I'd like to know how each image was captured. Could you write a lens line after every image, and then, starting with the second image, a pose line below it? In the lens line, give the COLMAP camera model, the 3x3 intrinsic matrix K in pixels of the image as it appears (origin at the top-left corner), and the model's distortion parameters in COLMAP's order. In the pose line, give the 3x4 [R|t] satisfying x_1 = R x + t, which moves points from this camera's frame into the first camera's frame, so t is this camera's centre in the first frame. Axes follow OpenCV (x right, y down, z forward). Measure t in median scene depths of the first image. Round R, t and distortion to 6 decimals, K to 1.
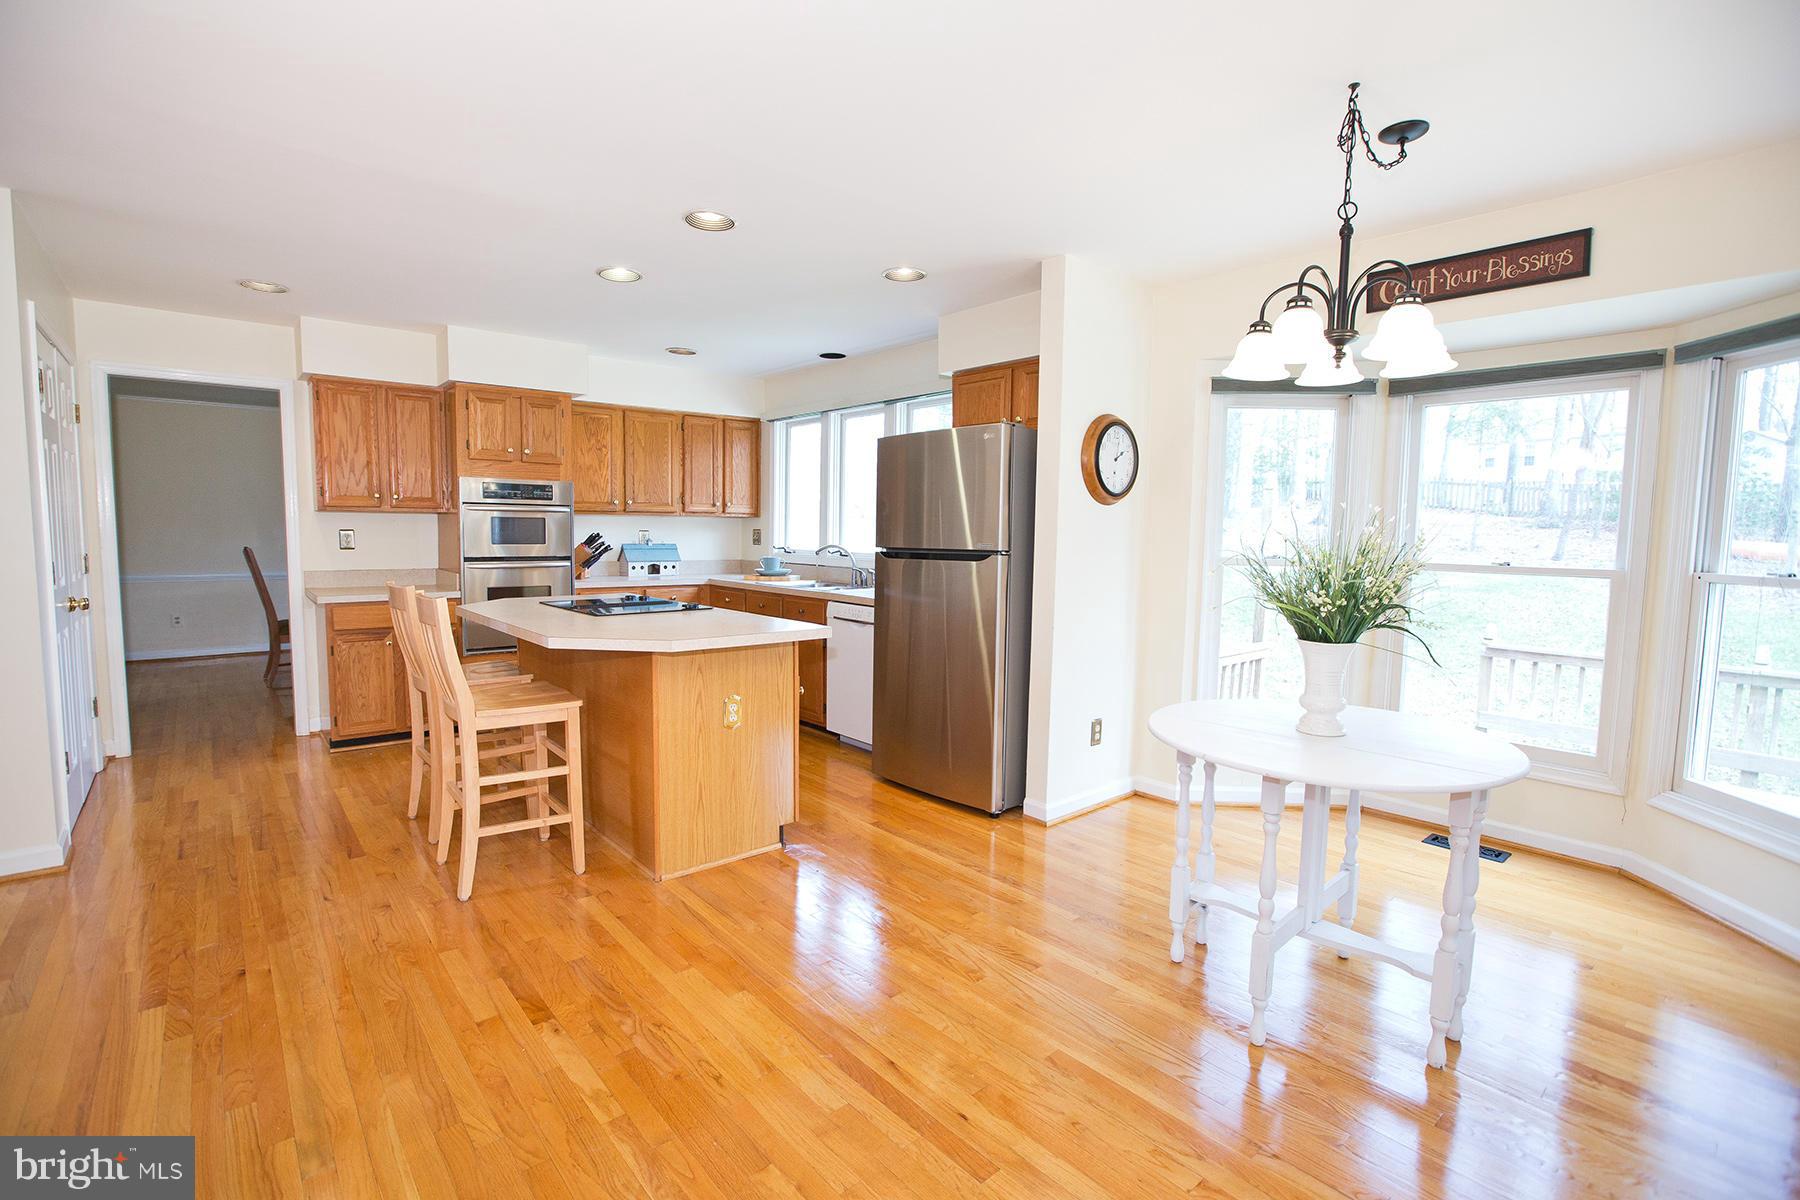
lens RADIAL K [[795.4, 0, 888.5], [0, 795.4, 594.3], [0, 0, 1]] dist [-0.047108, 0.011228]
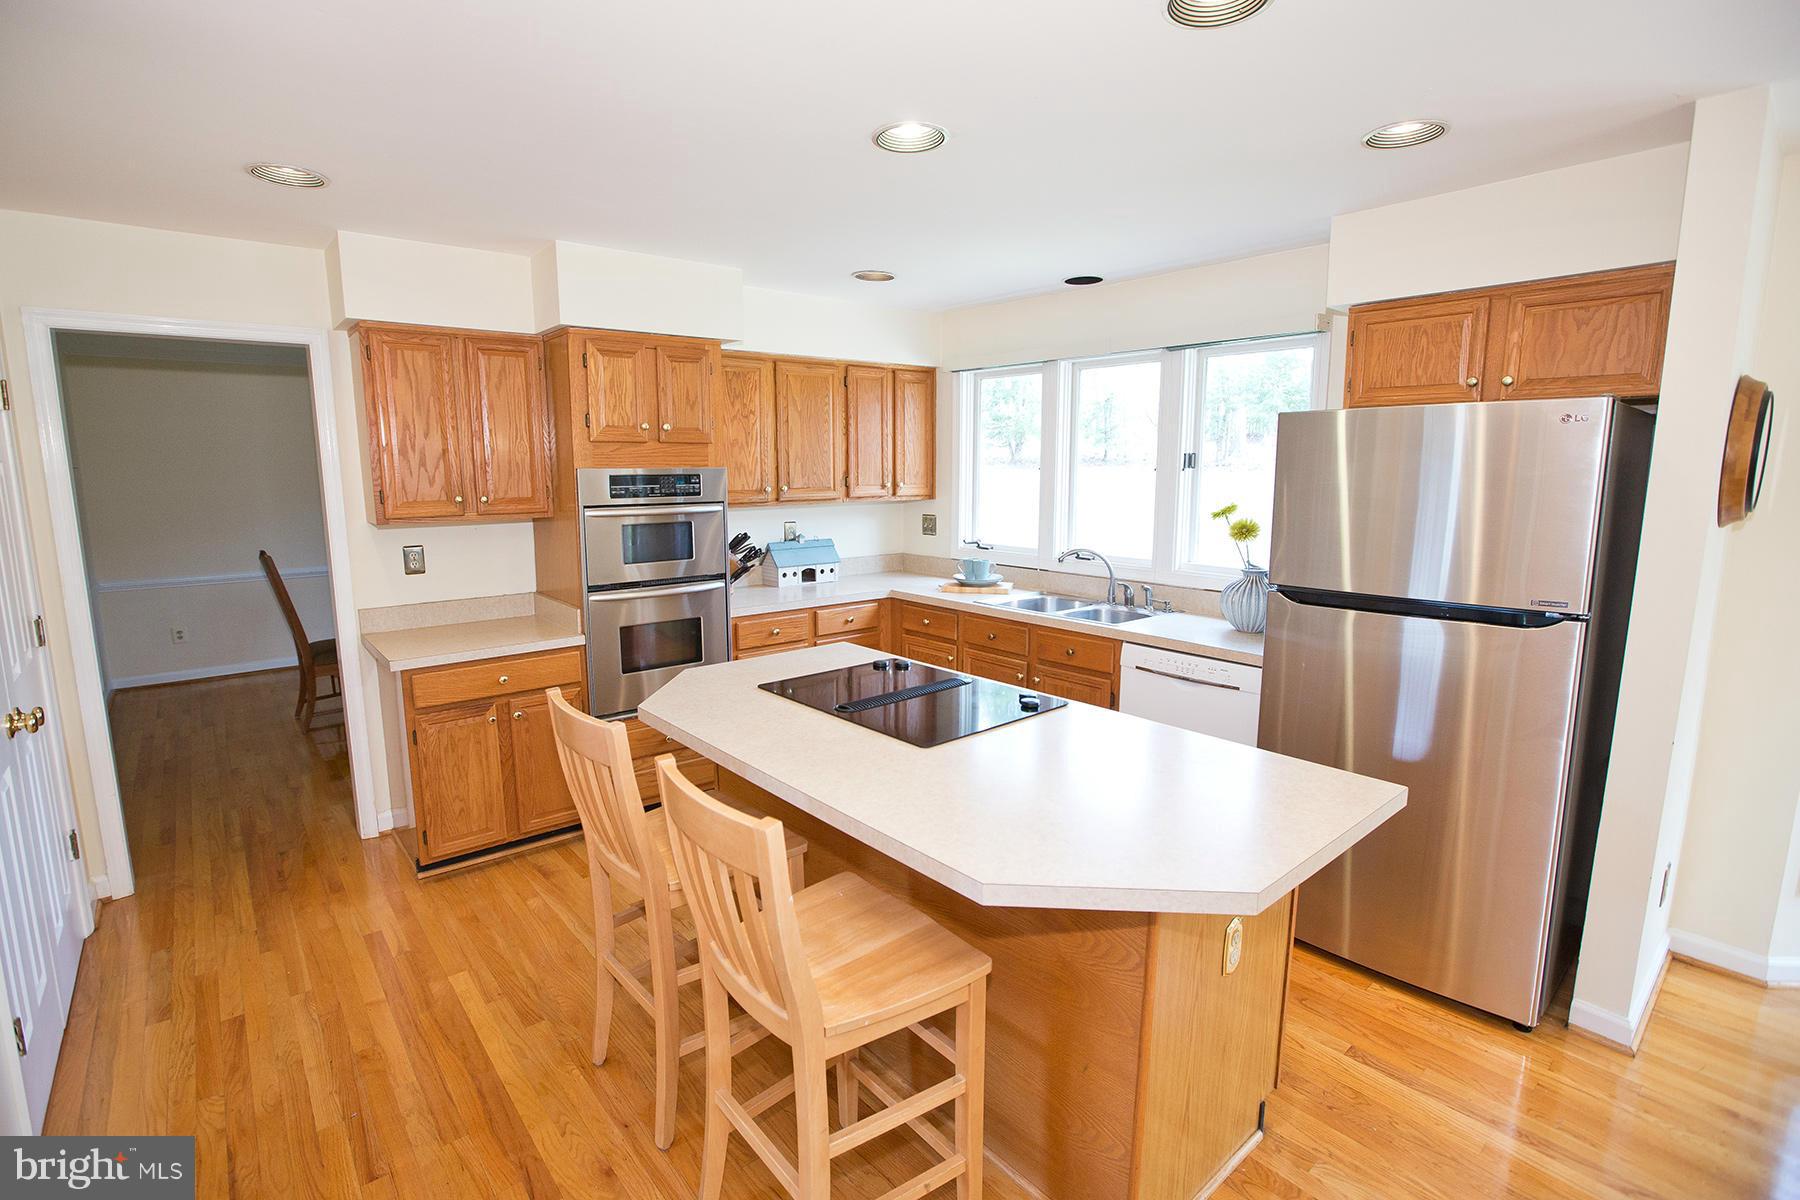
lens RADIAL K [[816.2, 0, 878.1], [0, 816.2, 589.9], [0, 0, 1]] dist [-0.045574, 0.010331]
pose [[0.999648, -0.015130, -0.021805, -0.271242], [0.016607, 0.997462, 0.069237, -0.088723], [0.020702, -0.069575, 0.997362, 0.295694]]
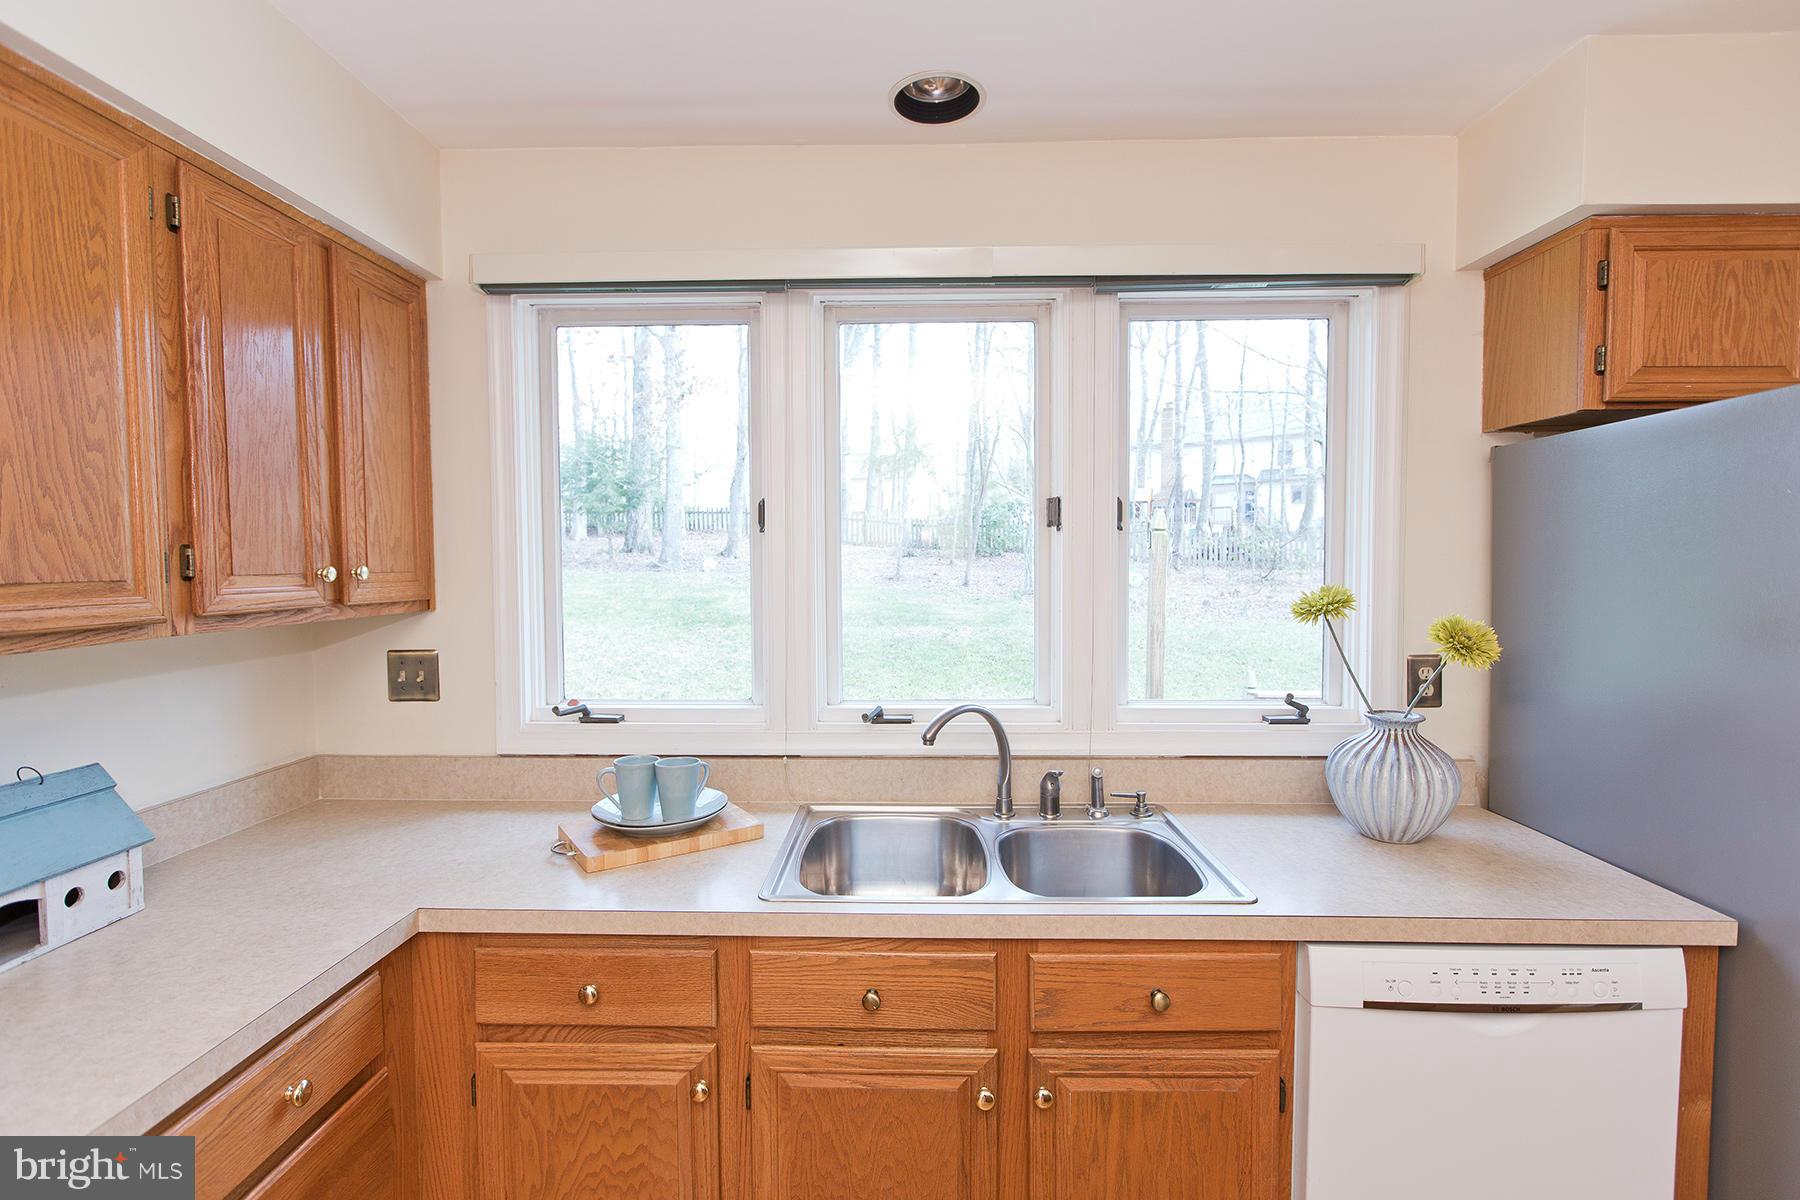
lens RADIAL K [[842.7, 0, 900.0], [0, 842.7, 600.0], [0, 0, 1]] dist [-0.002231, -0.000112]
pose [[0.673924, -0.051573, 0.736998, -0.374250], [0.075359, 0.997156, 0.000869, -0.119085], [-0.734947, 0.054954, 0.675894, 0.892871]]
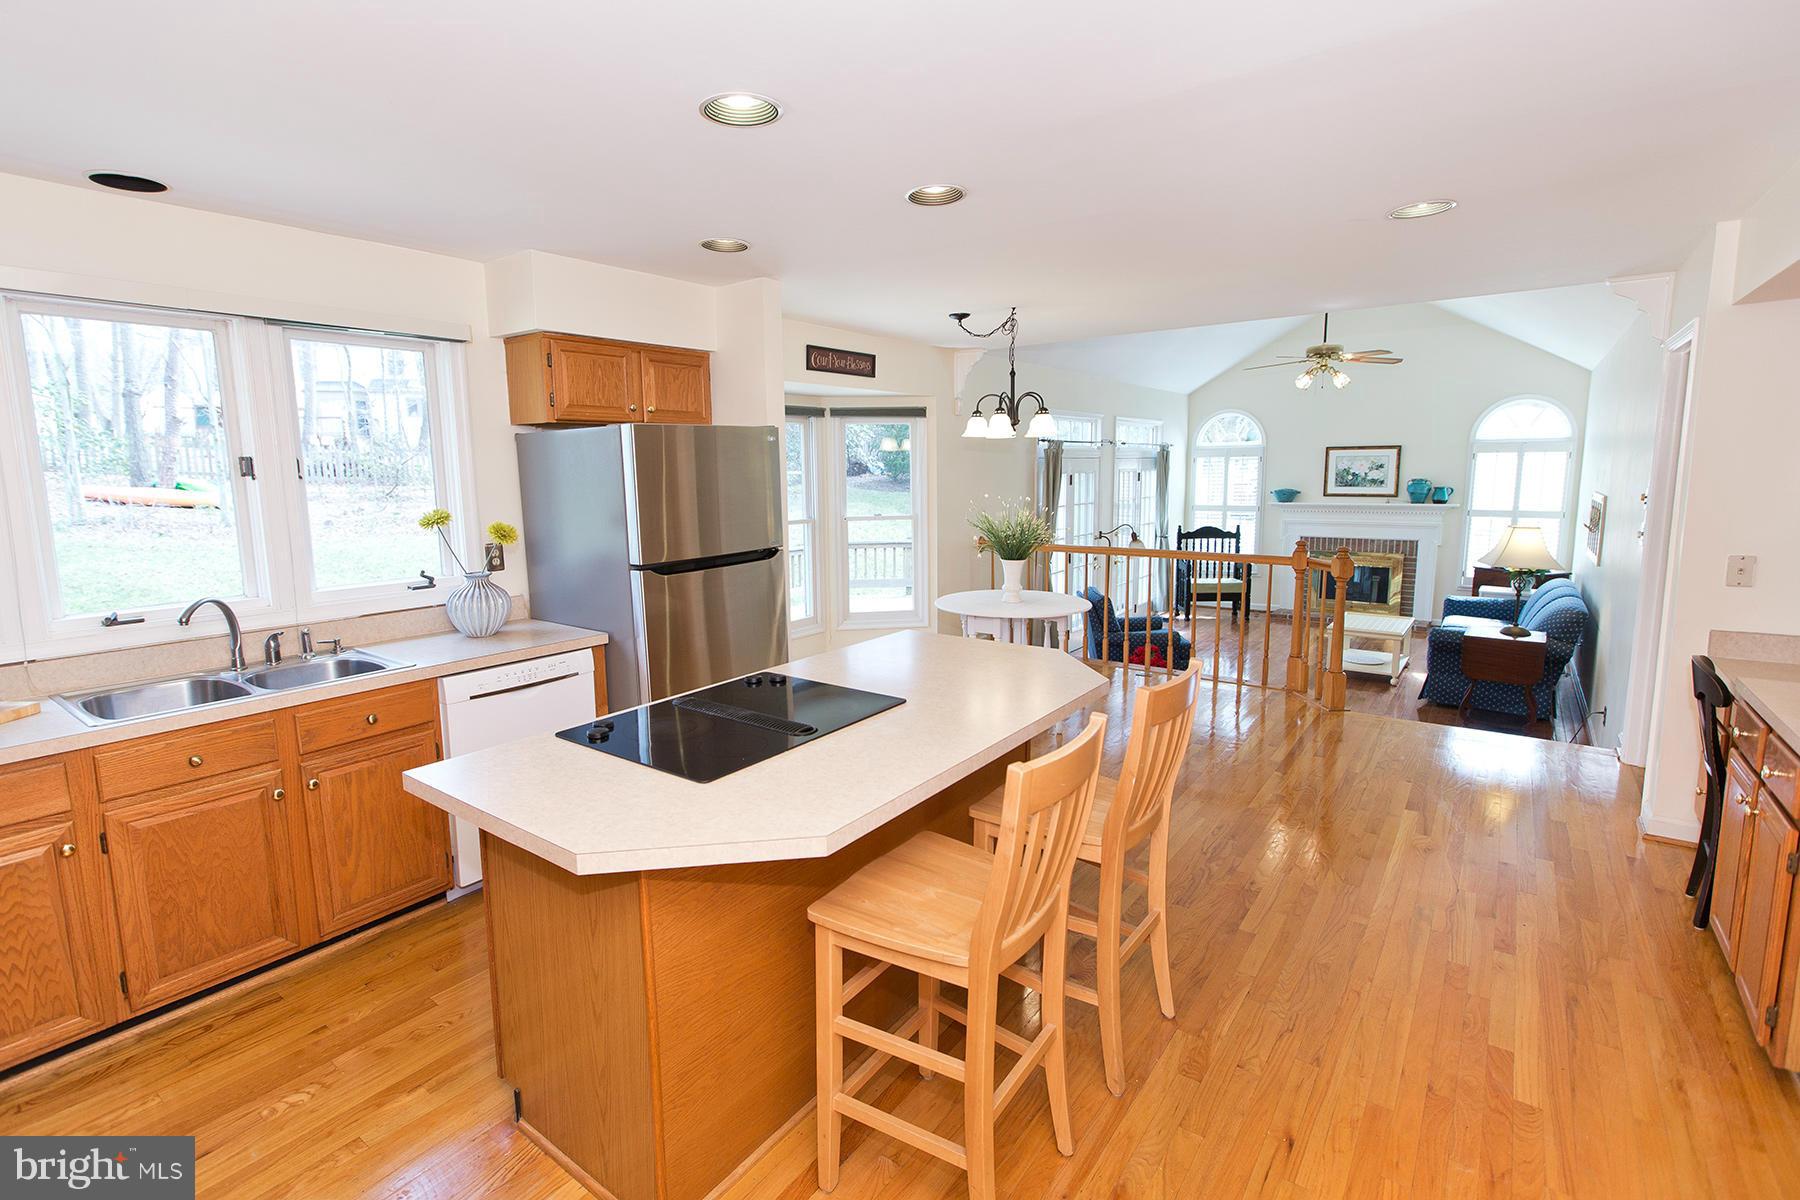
lens RADIAL K [[826.2, 0, 858.7], [0, 826.2, 578.3], [0, 0, 1]] dist [0.000066, -0.001405]
pose [[-0.184492, -0.143127, 0.972357, -0.705698], [0.093646, 0.982279, 0.162355, -0.132690], [-0.978362, 0.121011, -0.167819, 0.786473]]
